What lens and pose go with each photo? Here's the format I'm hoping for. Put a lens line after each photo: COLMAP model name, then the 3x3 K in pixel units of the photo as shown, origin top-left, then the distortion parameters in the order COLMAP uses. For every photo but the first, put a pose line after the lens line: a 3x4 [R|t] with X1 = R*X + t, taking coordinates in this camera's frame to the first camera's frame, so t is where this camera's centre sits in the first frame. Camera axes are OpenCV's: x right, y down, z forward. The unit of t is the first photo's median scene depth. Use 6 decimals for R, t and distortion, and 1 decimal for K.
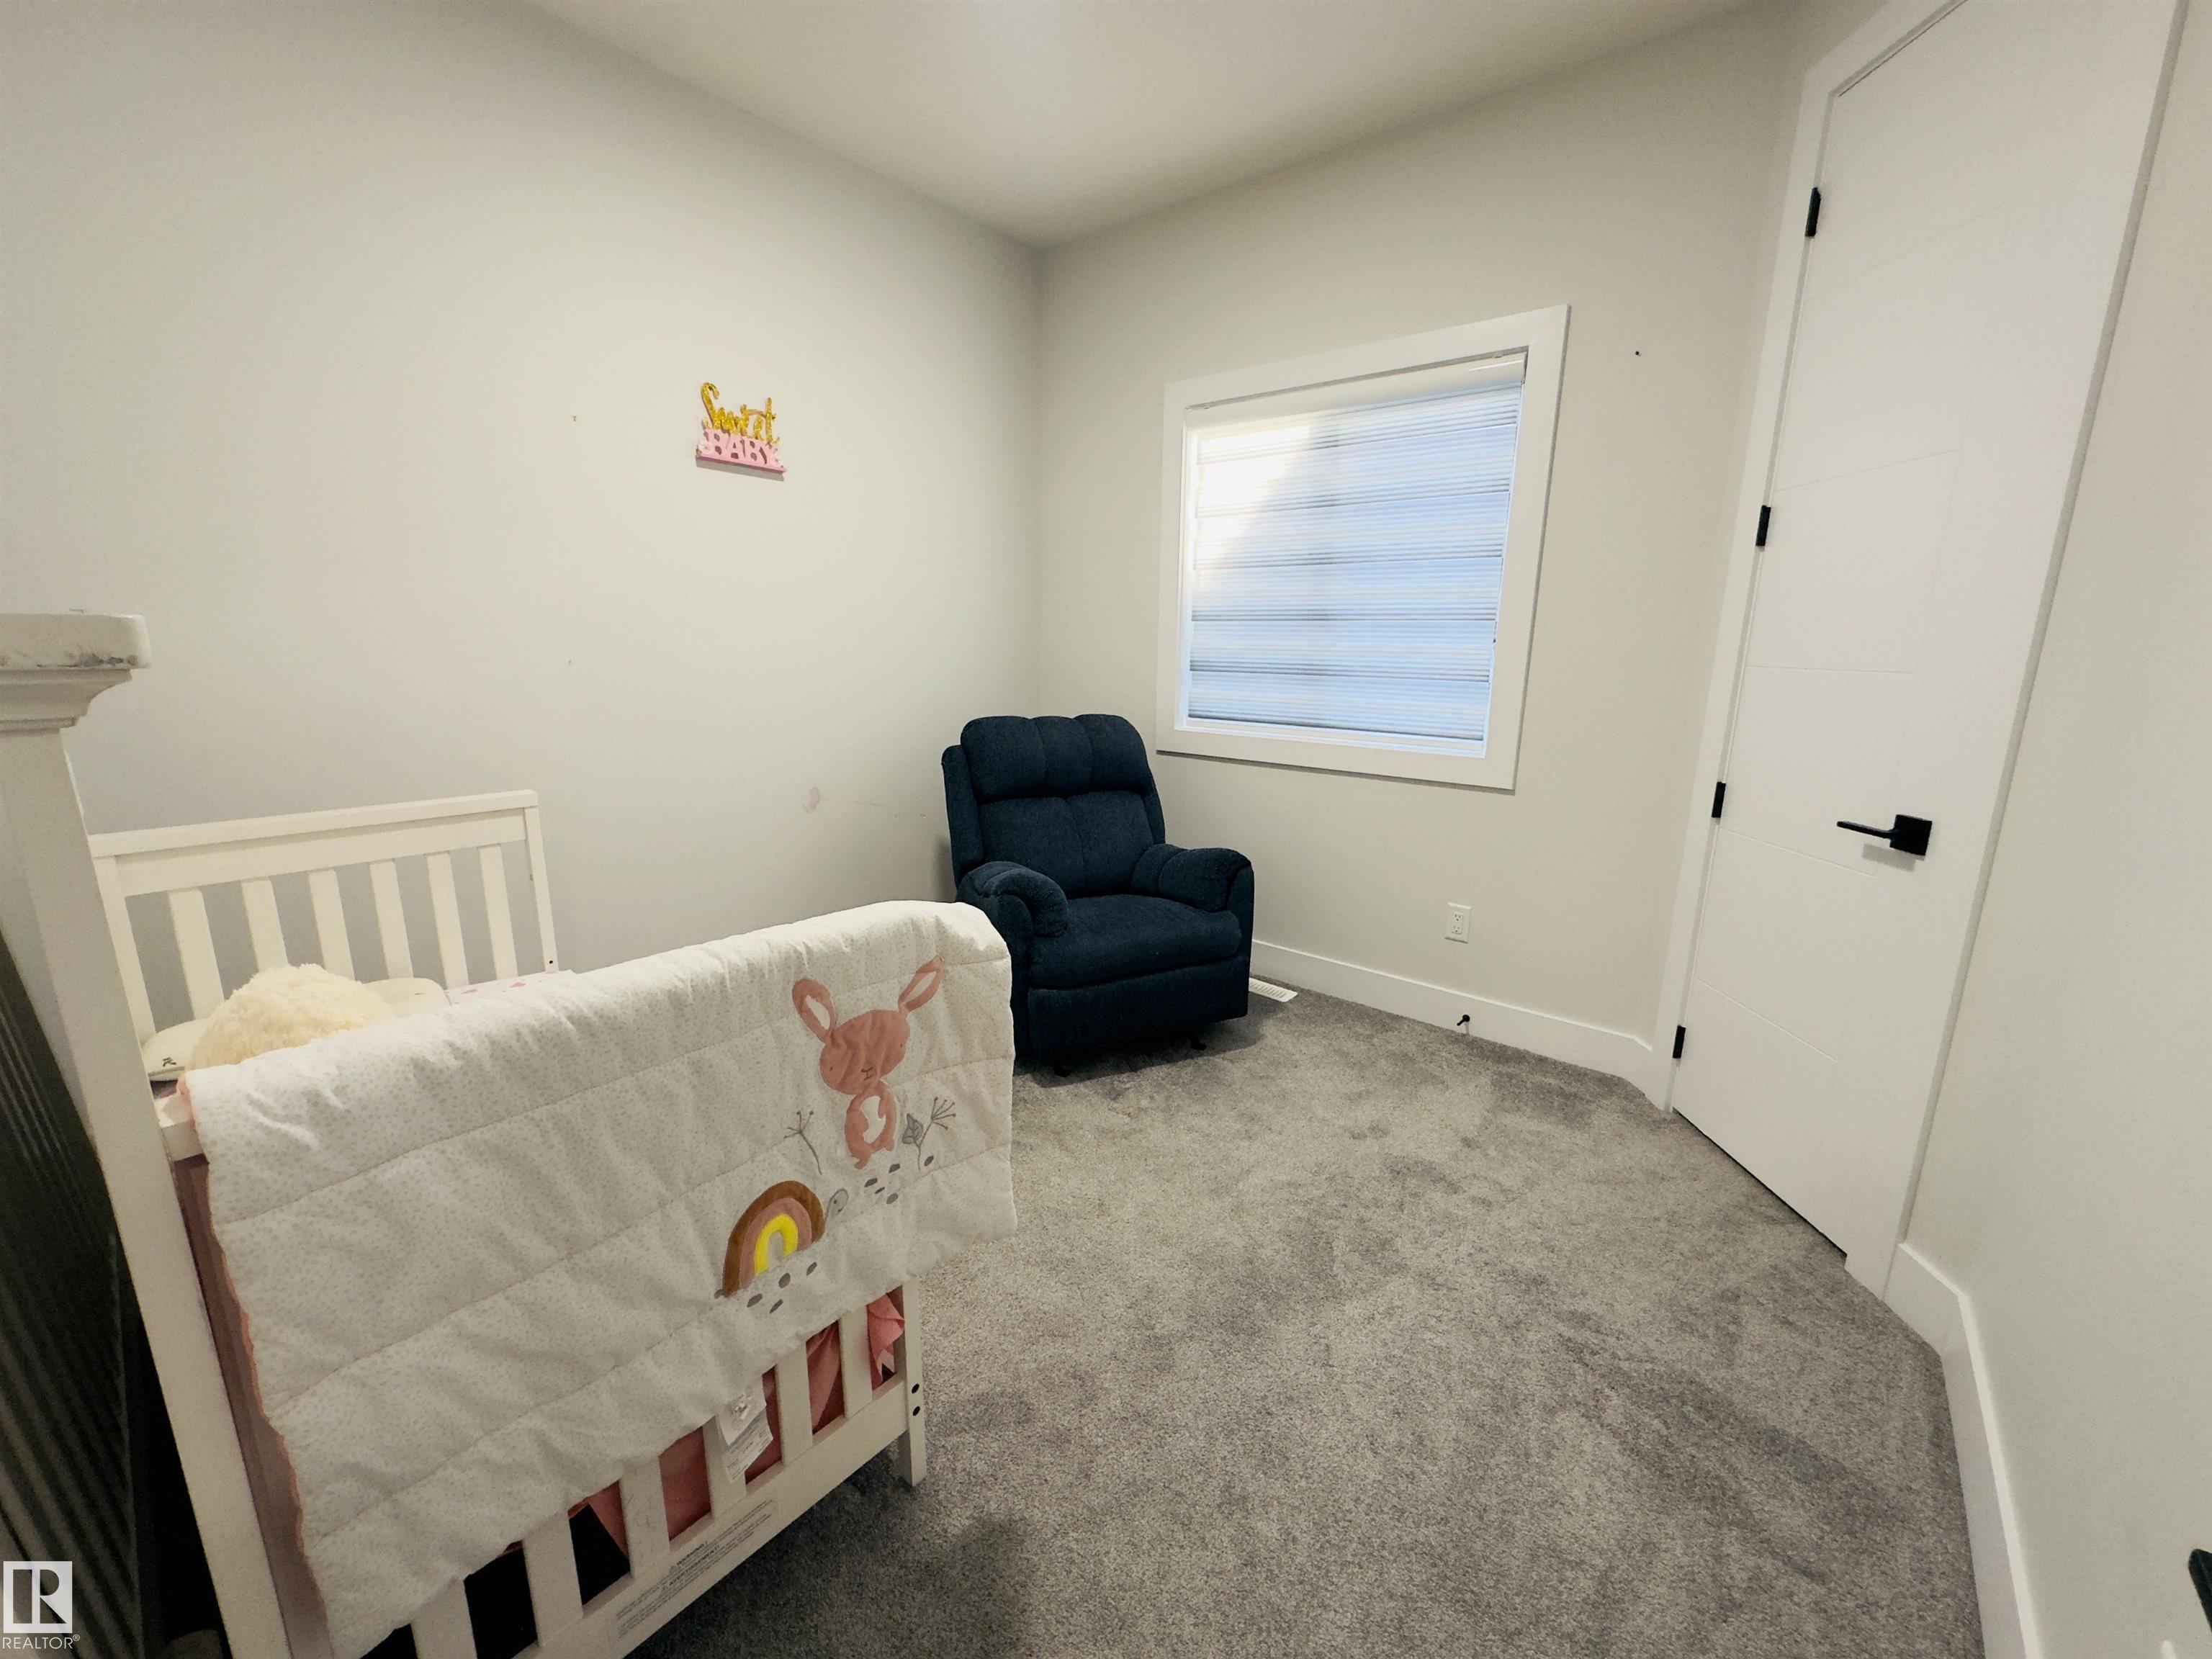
lens RADIAL K [[886.4, 0, 1106.6], [0, 886.4, 832.2], [0, 0, 1]] dist [-0.002406, -0.000405]
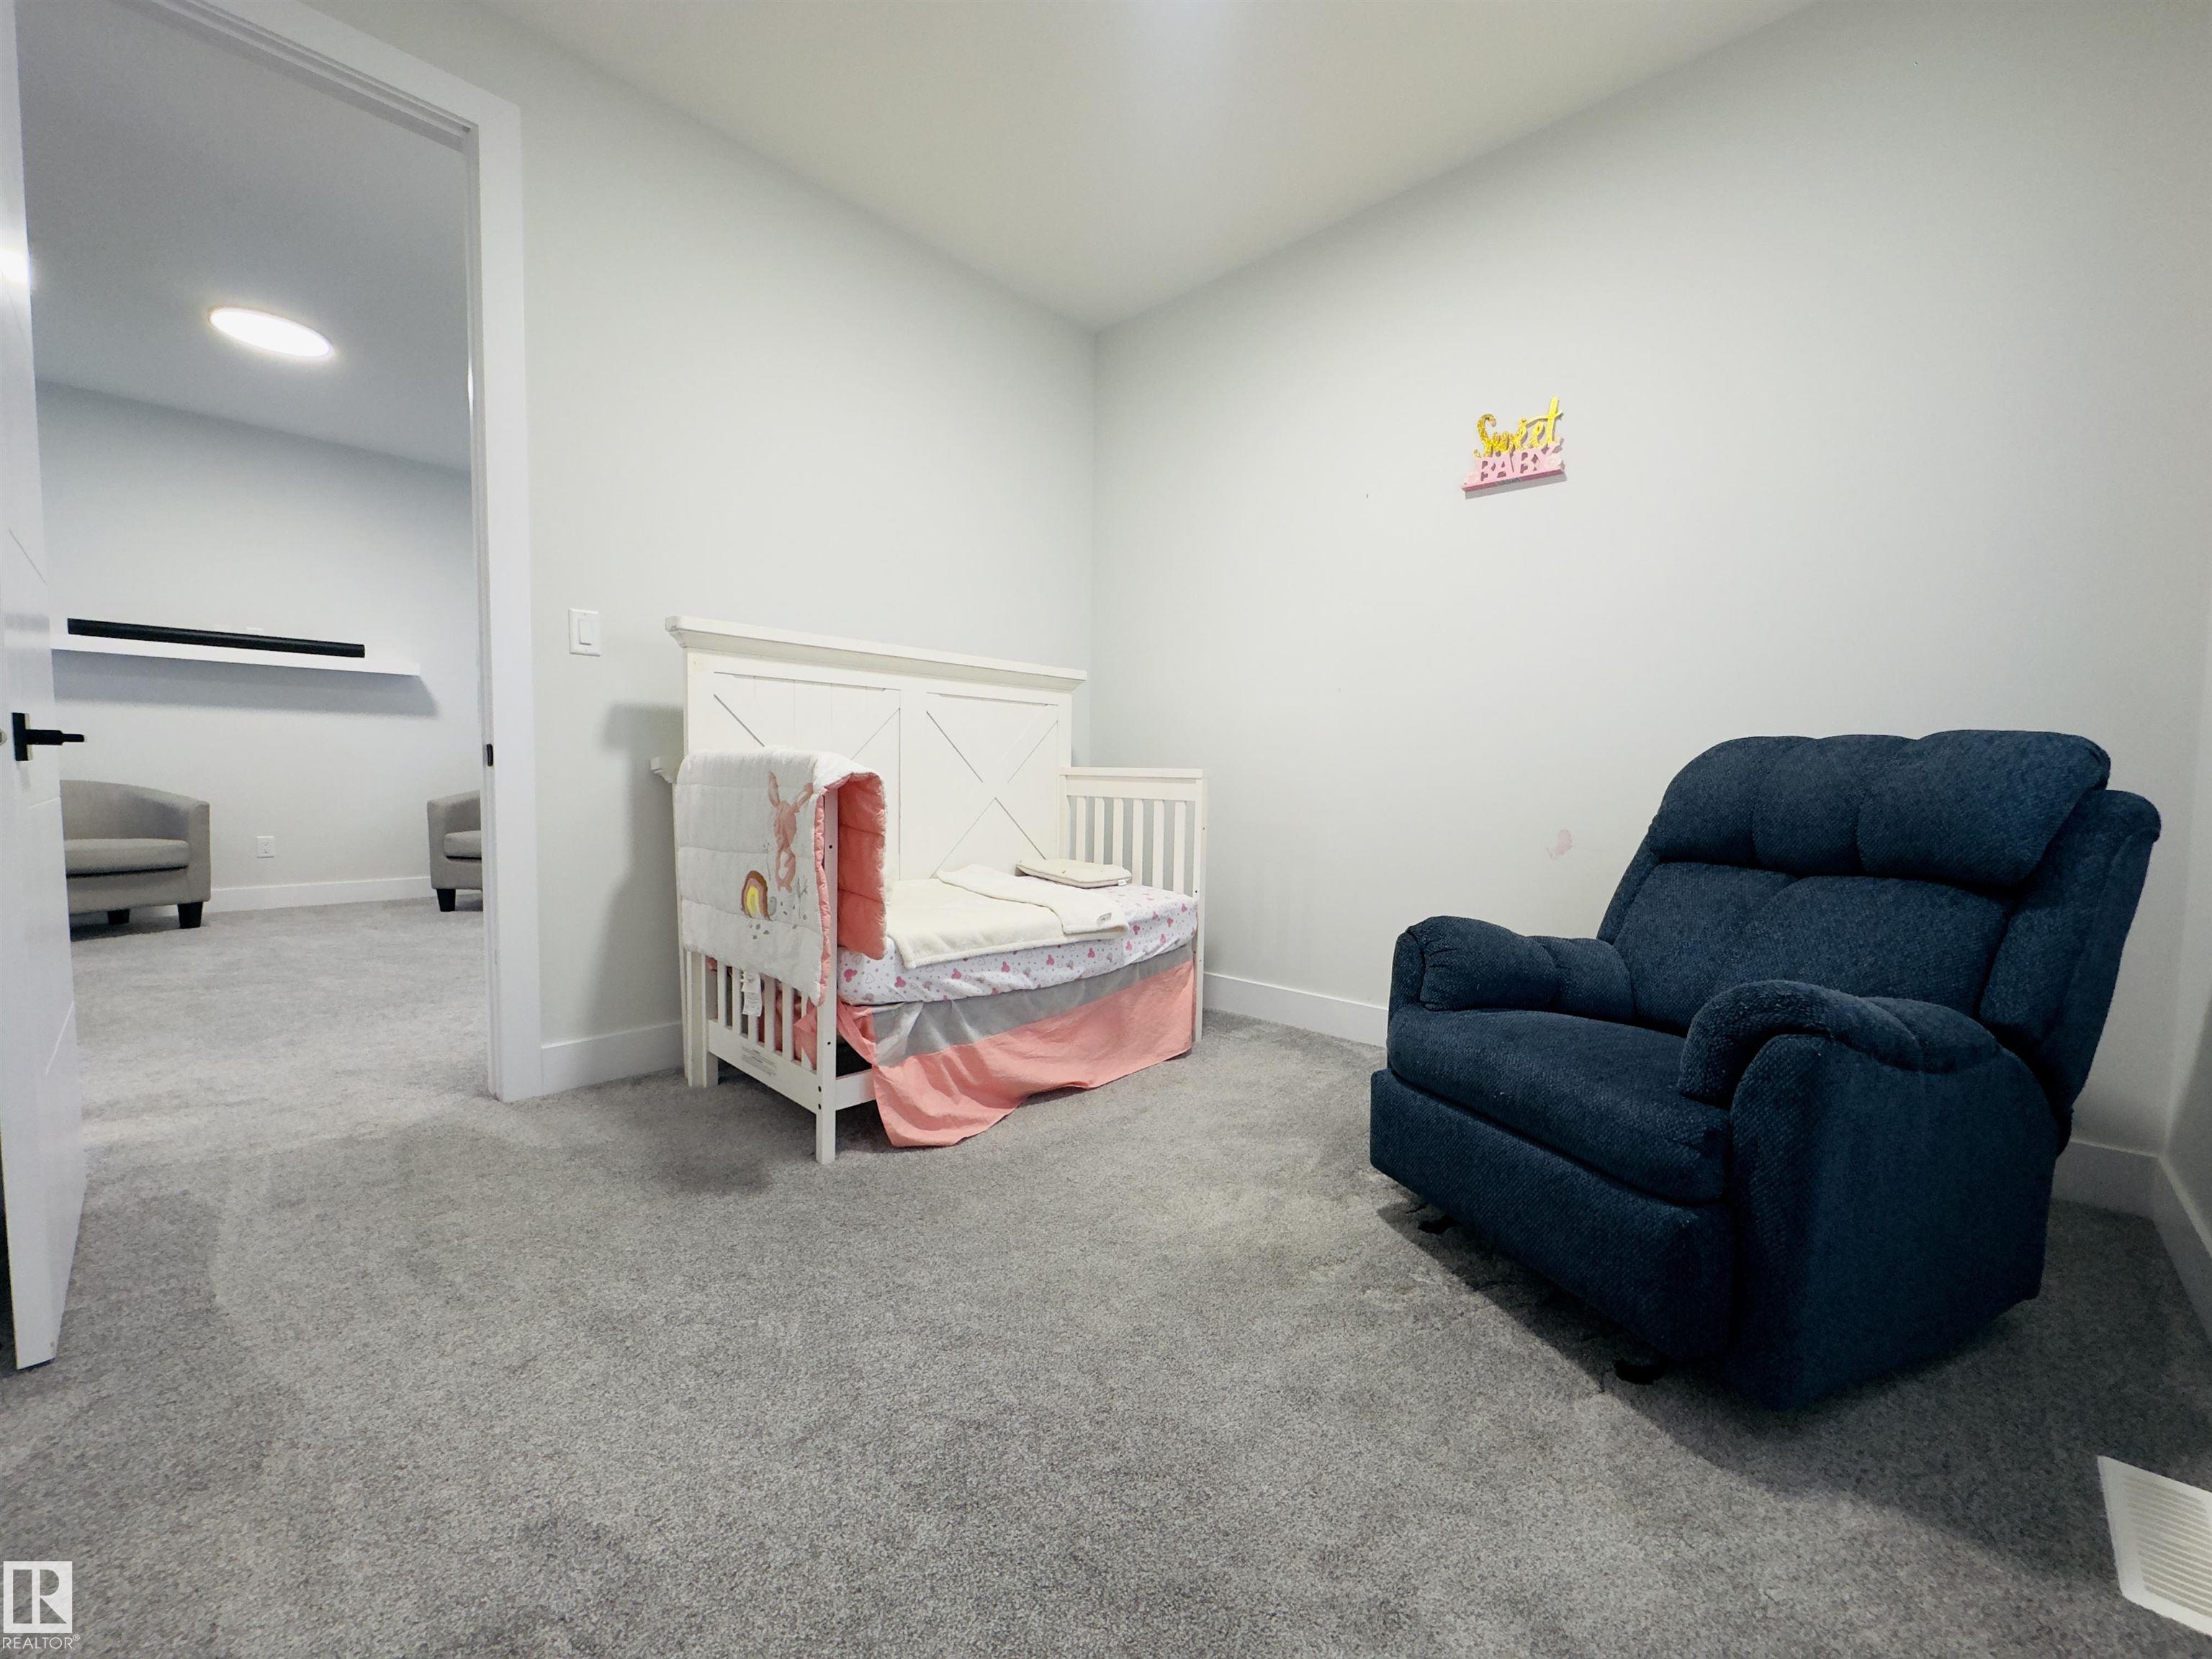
lens RADIAL K [[886.4, 0, 1106.6], [0, 886.4, 832.2], [0, 0, 1]] dist [-0.002406, -0.000405]
pose [[-0.066221, 0.050047, -0.996549, 0.611857], [-0.237908, 0.969145, 0.064480, 0.000142], [0.969028, 0.241357, -0.052271, 0.727598]]
